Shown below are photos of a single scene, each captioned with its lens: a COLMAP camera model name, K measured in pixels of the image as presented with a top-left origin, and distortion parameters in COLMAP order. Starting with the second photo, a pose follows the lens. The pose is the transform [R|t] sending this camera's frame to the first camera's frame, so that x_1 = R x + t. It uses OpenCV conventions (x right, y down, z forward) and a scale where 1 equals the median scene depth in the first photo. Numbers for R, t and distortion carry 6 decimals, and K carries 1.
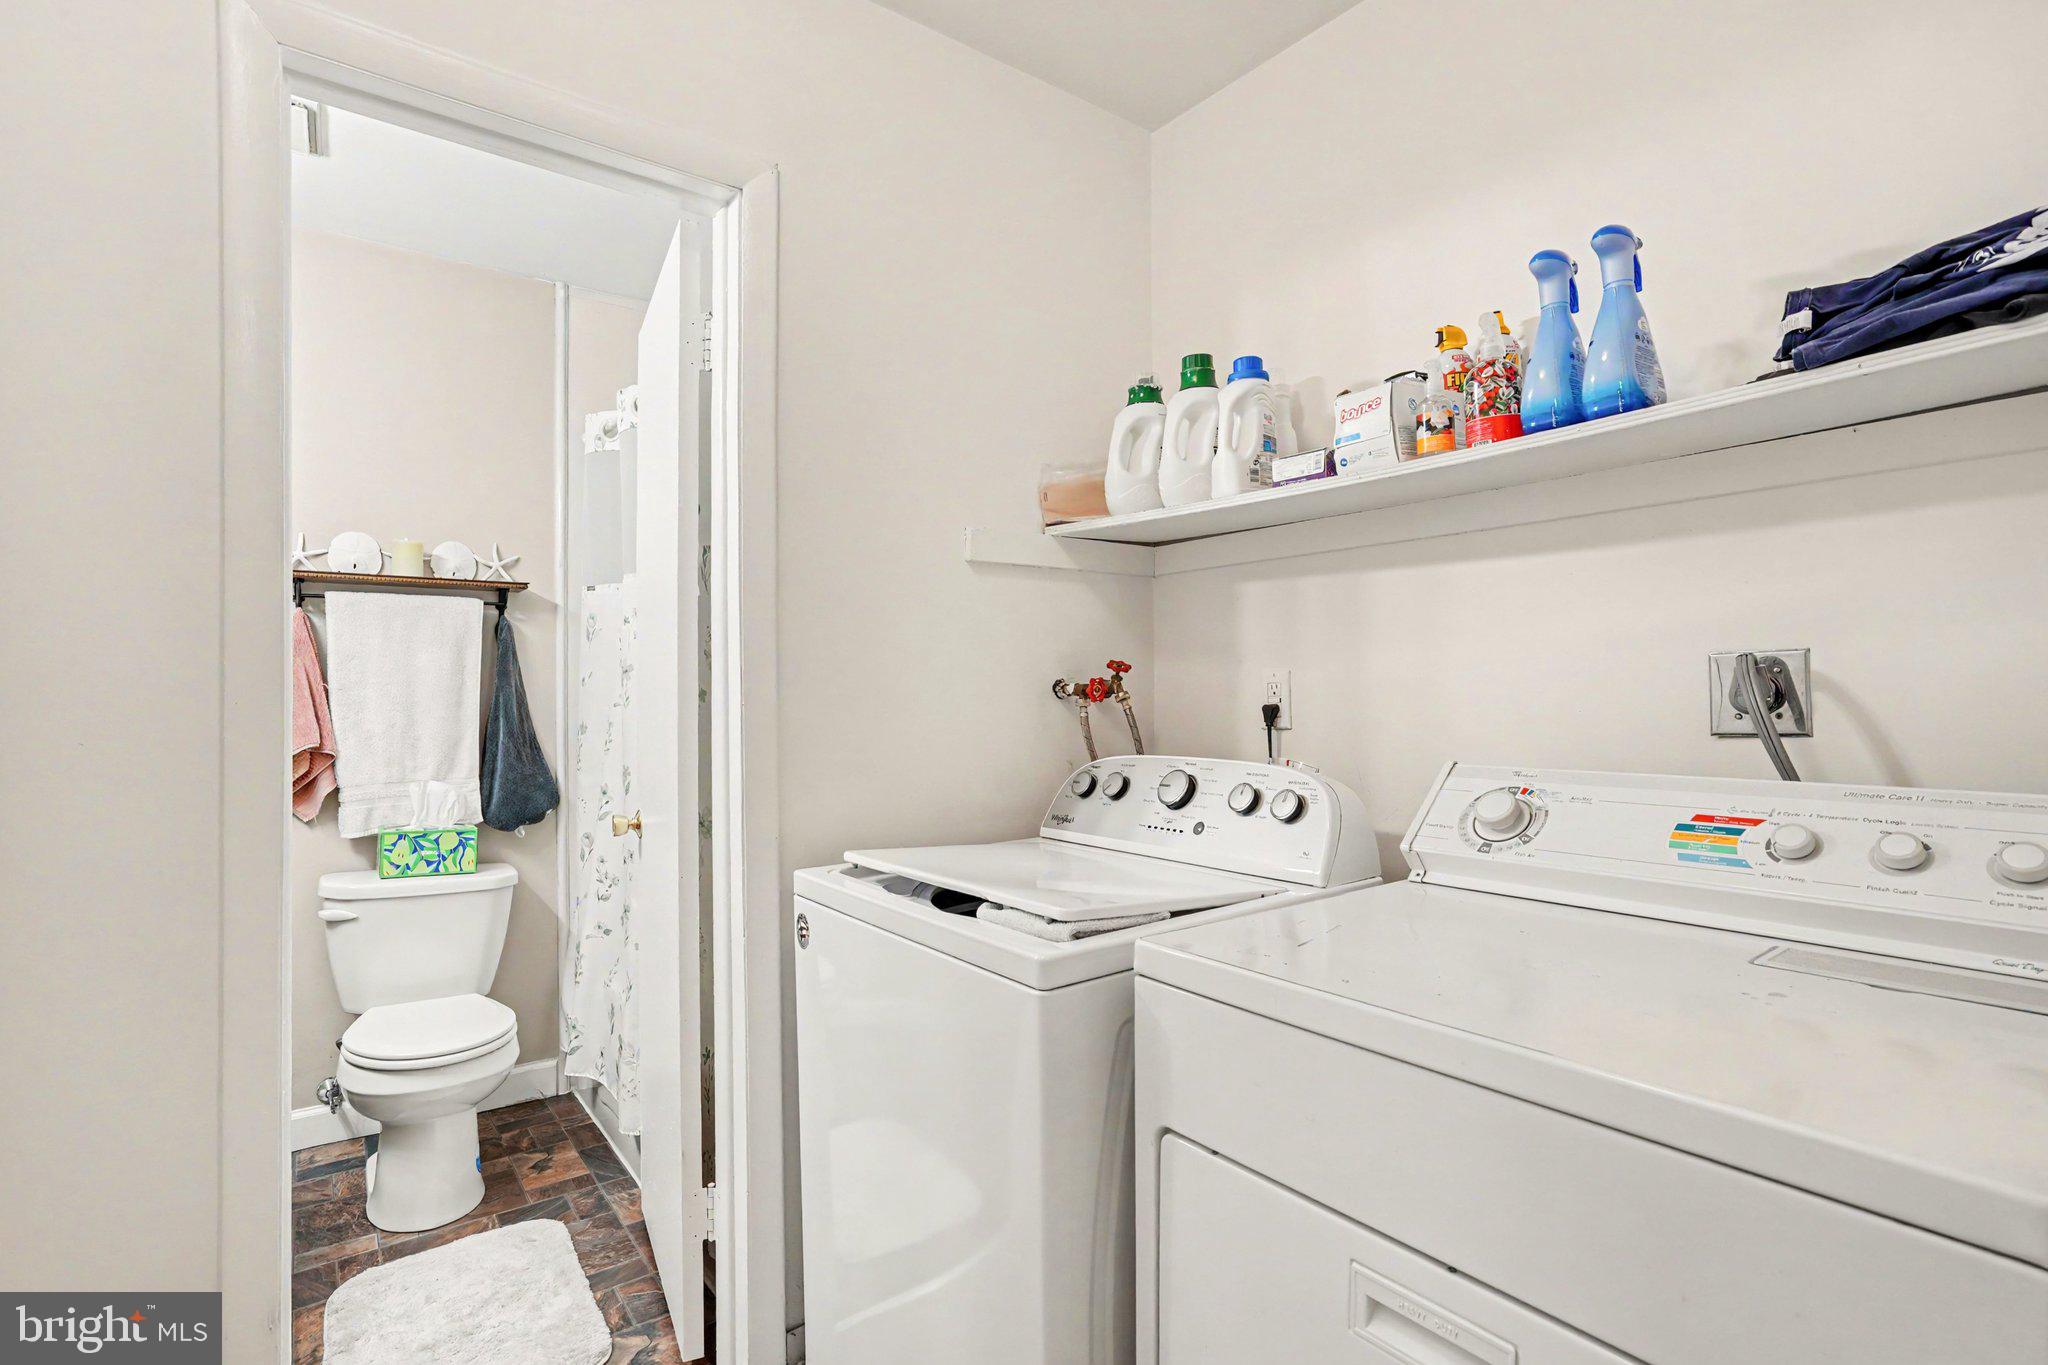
lens RADIAL K [[1013.1, 0, 1030.9], [0, 1013.1, 707.5], [0, 0, 1]] dist [-0.029297, 0.000396]
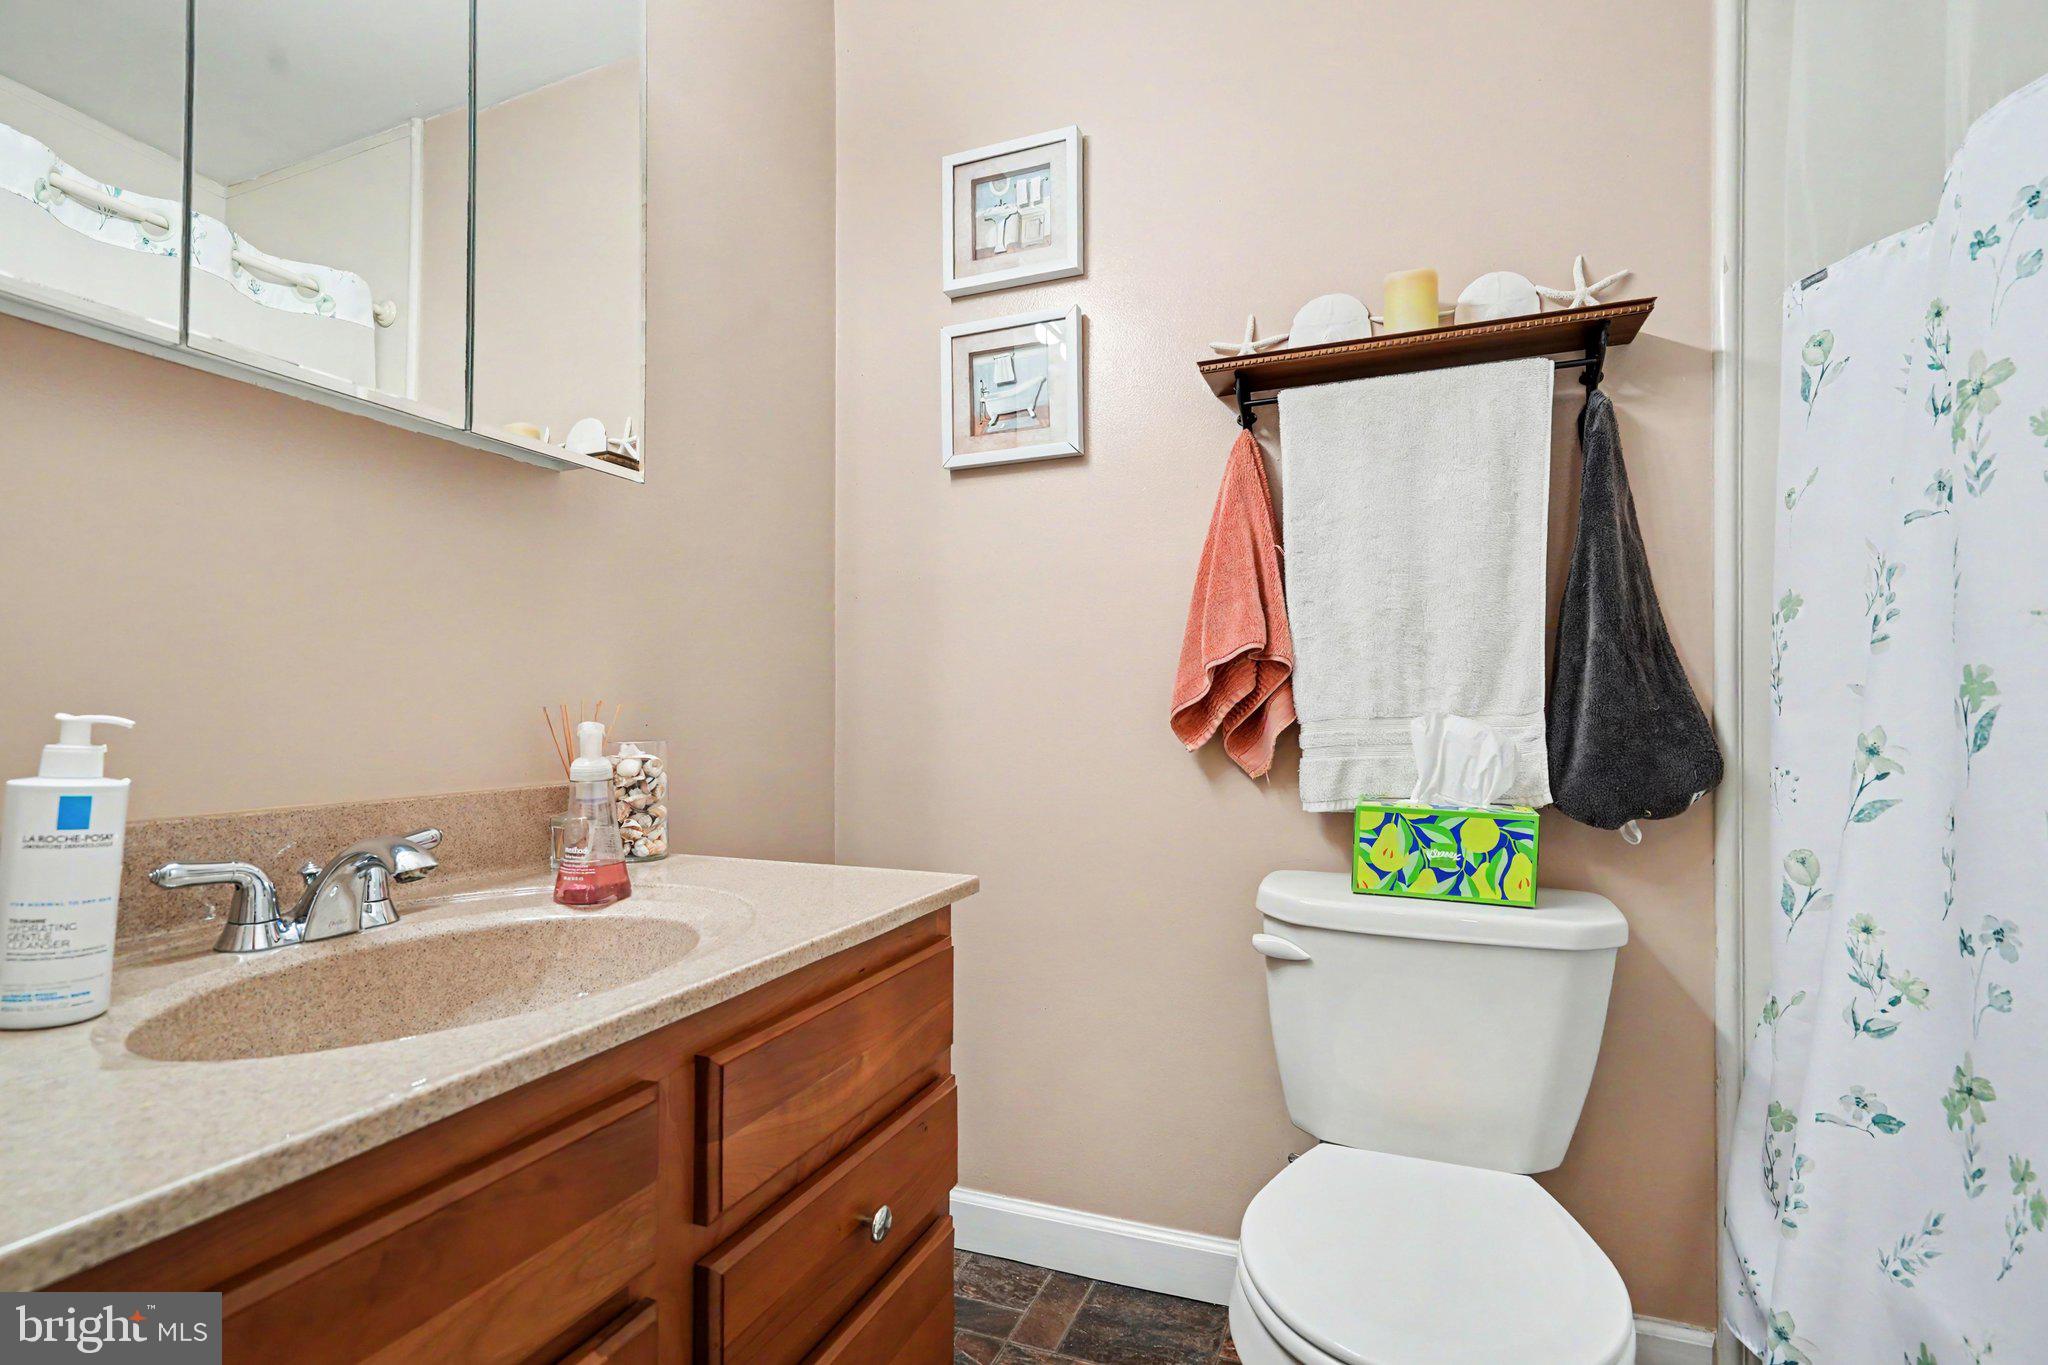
lens RADIAL K [[1027.1, 0, 986.1], [0, 1027.1, 711.7], [0, 0, 1]] dist [-0.028602, 0.027615]
pose [[0.523185, 0.002110, -0.852217, -0.277703], [-0.000767, 0.999998, 0.002005, 0.071139], [0.852219, -0.000395, 0.523185, 0.526507]]
